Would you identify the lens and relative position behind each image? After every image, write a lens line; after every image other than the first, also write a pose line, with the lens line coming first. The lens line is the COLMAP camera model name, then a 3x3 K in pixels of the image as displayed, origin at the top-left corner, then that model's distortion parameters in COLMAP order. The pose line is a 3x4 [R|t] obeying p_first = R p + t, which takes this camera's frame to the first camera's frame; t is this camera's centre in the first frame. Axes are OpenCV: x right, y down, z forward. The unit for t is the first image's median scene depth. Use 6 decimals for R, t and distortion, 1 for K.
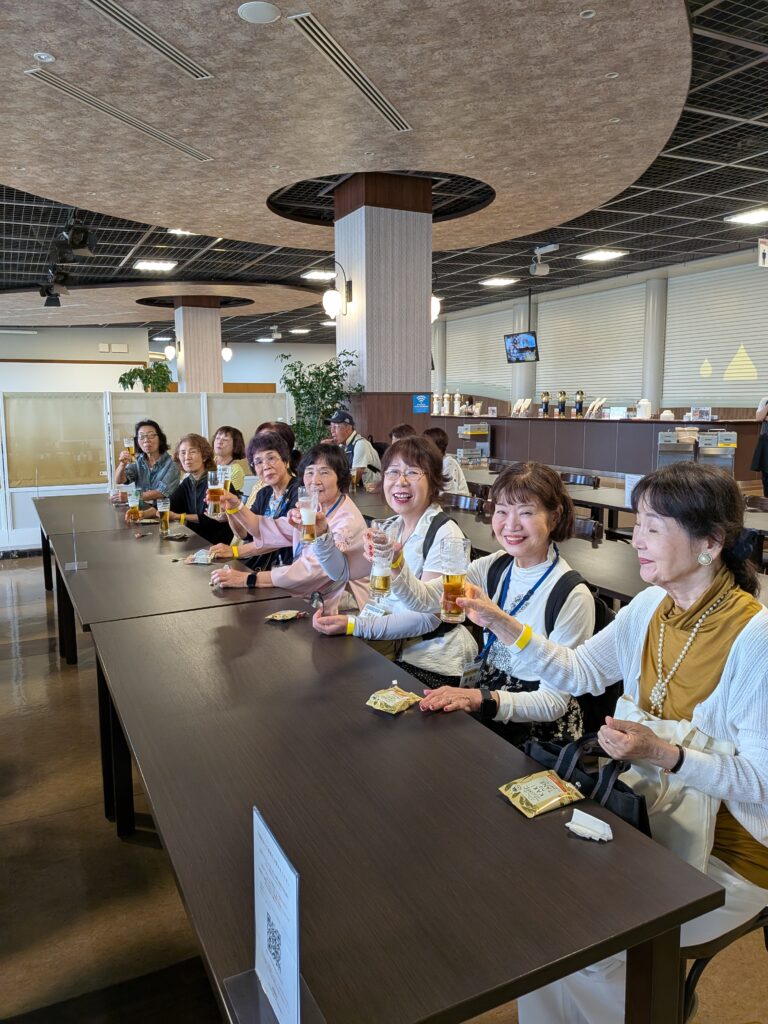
lens RADIAL K [[709.6, 0, 384.0], [0, 709.6, 512.0], [0, 0, 1]] dist [0.093043, -0.168731]
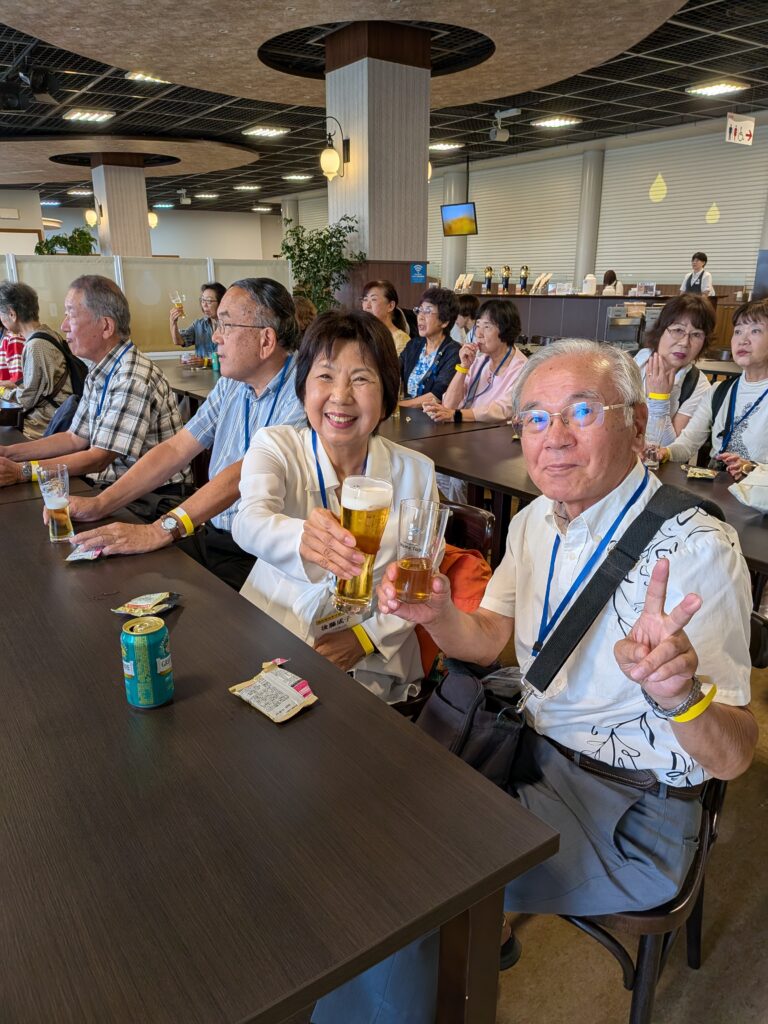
lens RADIAL K [[716.0, 0, 389.5], [0, 716.0, 535.4], [0, 0, 1]] dist [0.032293, -0.058038]
pose [[0.987662, -0.045463, 0.149854, -0.109807], [0.016905, 0.982292, 0.186592, 0.015922], [-0.155683, -0.181757, 0.970941, -0.037264]]
